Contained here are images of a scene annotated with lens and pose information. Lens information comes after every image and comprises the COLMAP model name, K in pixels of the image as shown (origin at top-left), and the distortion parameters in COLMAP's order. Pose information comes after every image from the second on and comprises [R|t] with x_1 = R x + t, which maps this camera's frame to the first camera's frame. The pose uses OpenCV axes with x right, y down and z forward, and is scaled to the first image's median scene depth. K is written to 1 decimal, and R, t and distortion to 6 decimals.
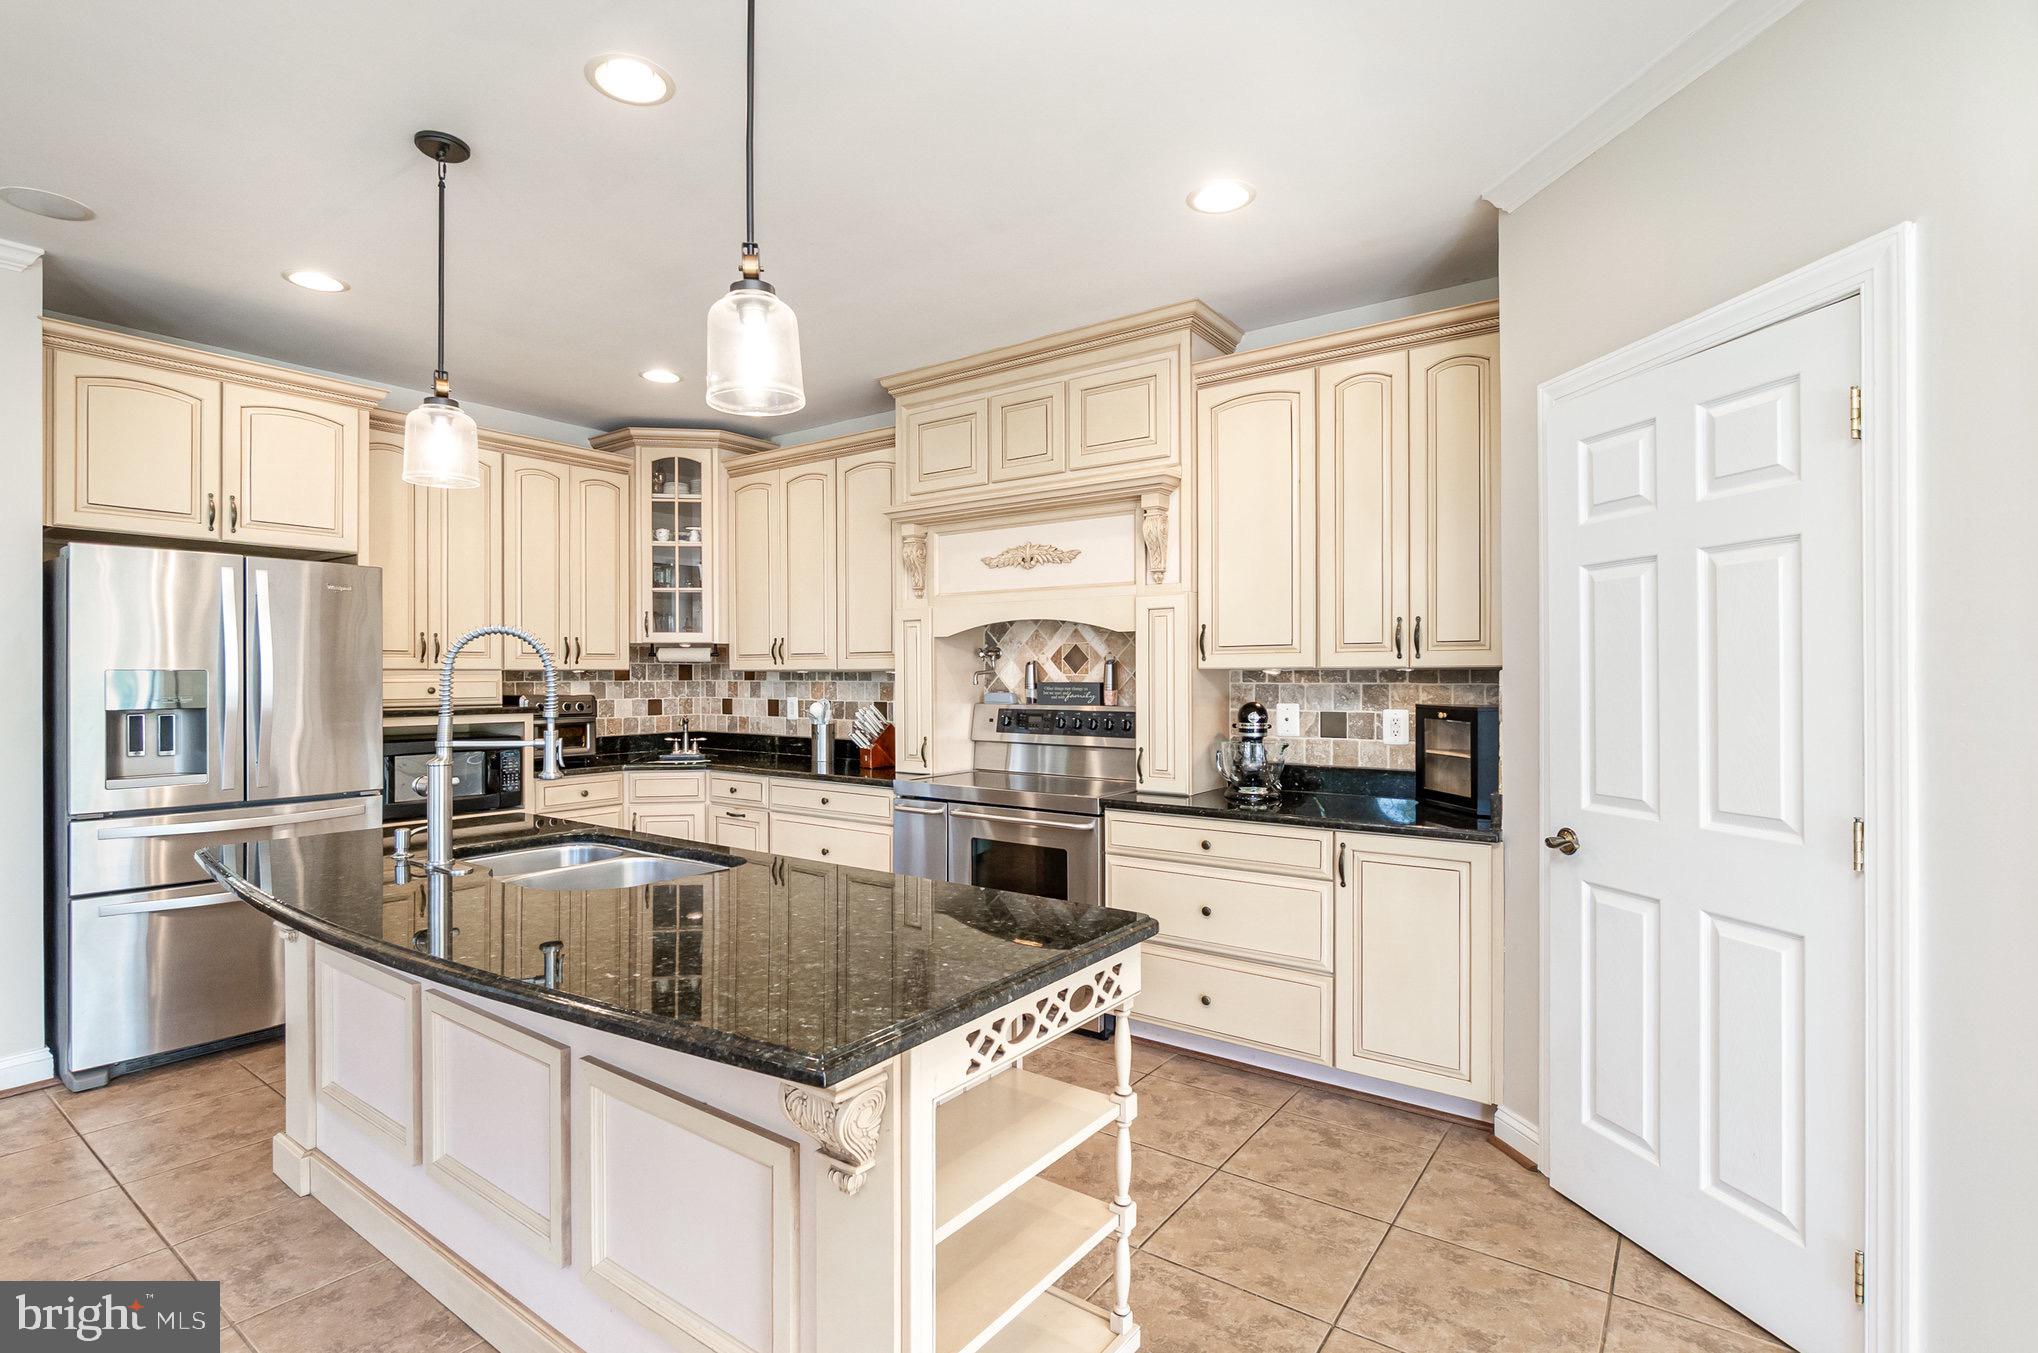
lens RADIAL K [[965.4, 0, 998.0], [0, 965.4, 677.0], [0, 0, 1]] dist [-0.008353, 0.000216]
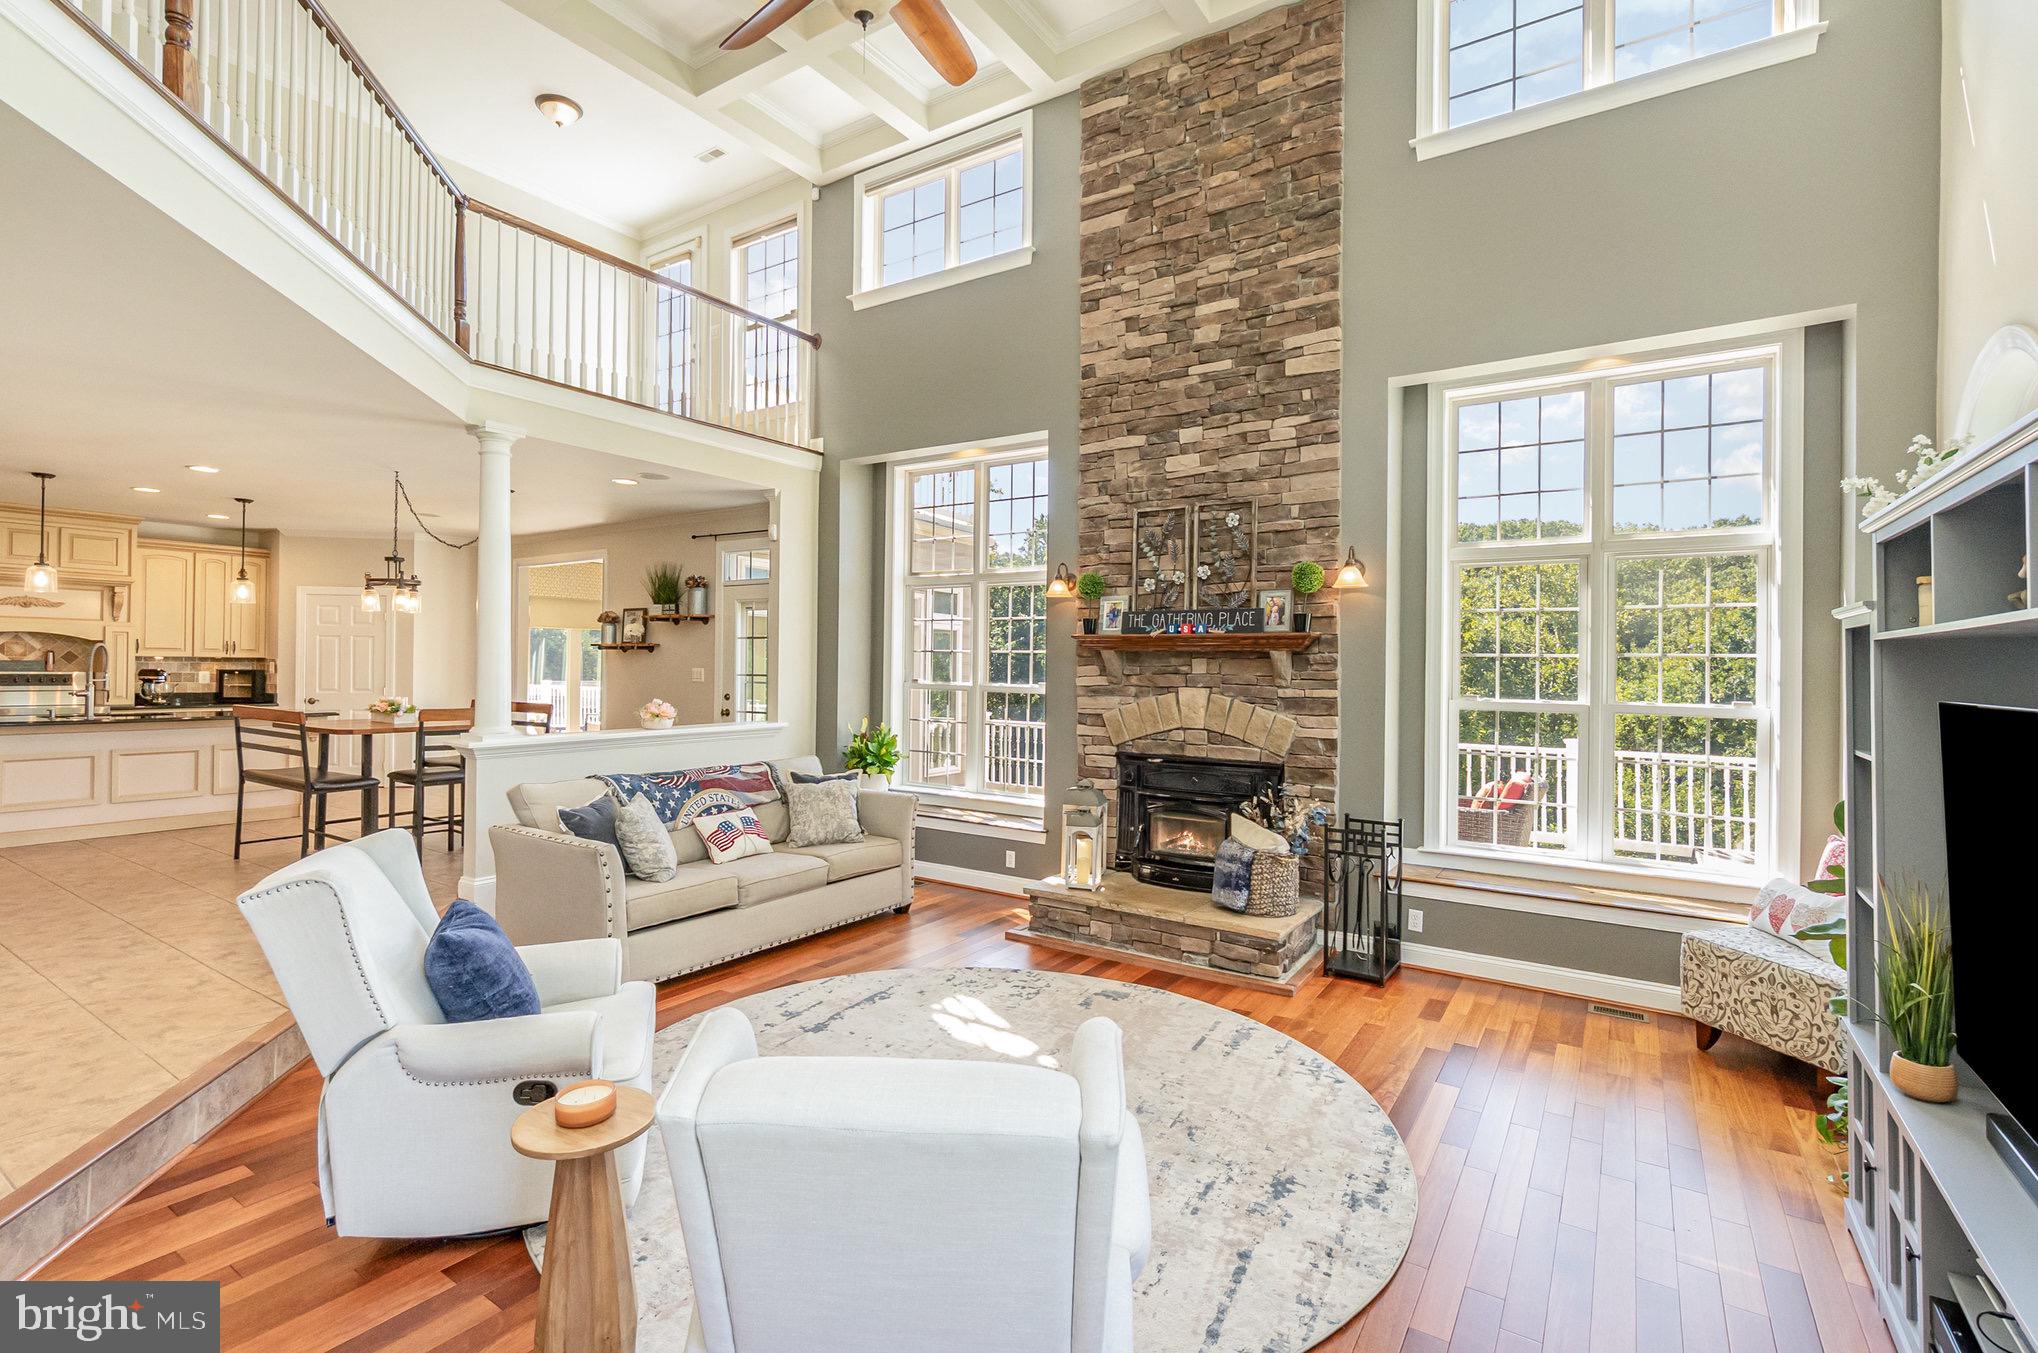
lens RADIAL K [[940.4, 0, 989.3], [0, 940.4, 660.6], [0, 0, 1]] dist [0.001690, 0.000694]
pose [[-0.041369, 0.005579, 0.999128, -2.096077], [-0.012833, 0.999899, -0.006115, -0.009056], [-0.999062, -0.013075, -0.041293, -1.027348]]
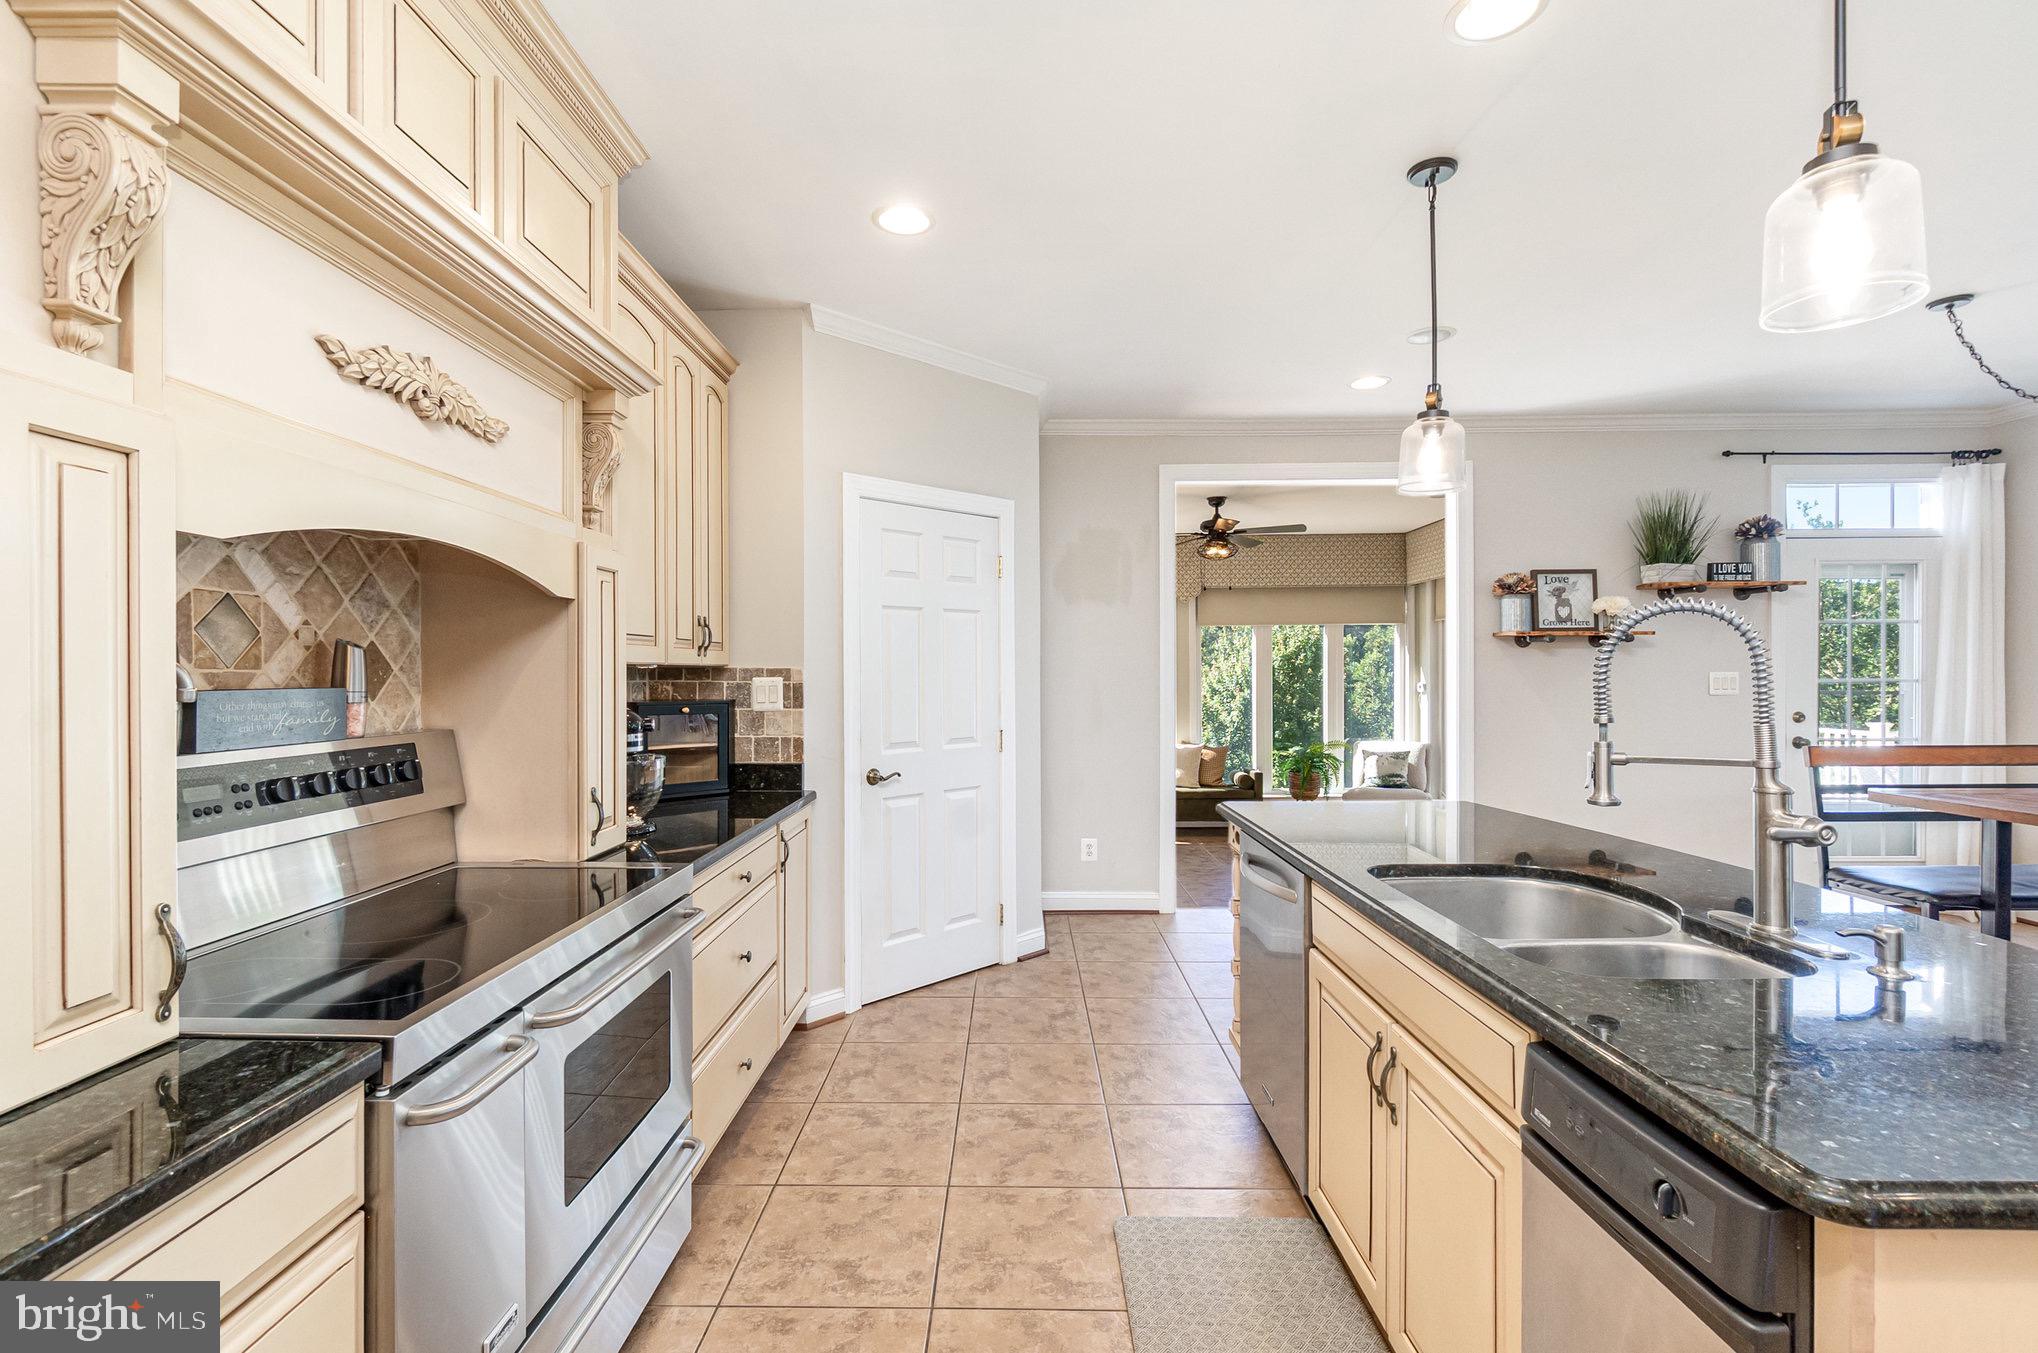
lens RADIAL K [[903.1, 0, 1002.8], [0, 903.1, 676.7], [0, 0, 1]] dist [-0.001868, 0.000289]
pose [[-0.580800, -0.000897, 0.814046, -0.427502], [0.004087, 0.999984, 0.004018, 0.000039], [-0.814036, 0.005660, -0.580787, 0.997782]]
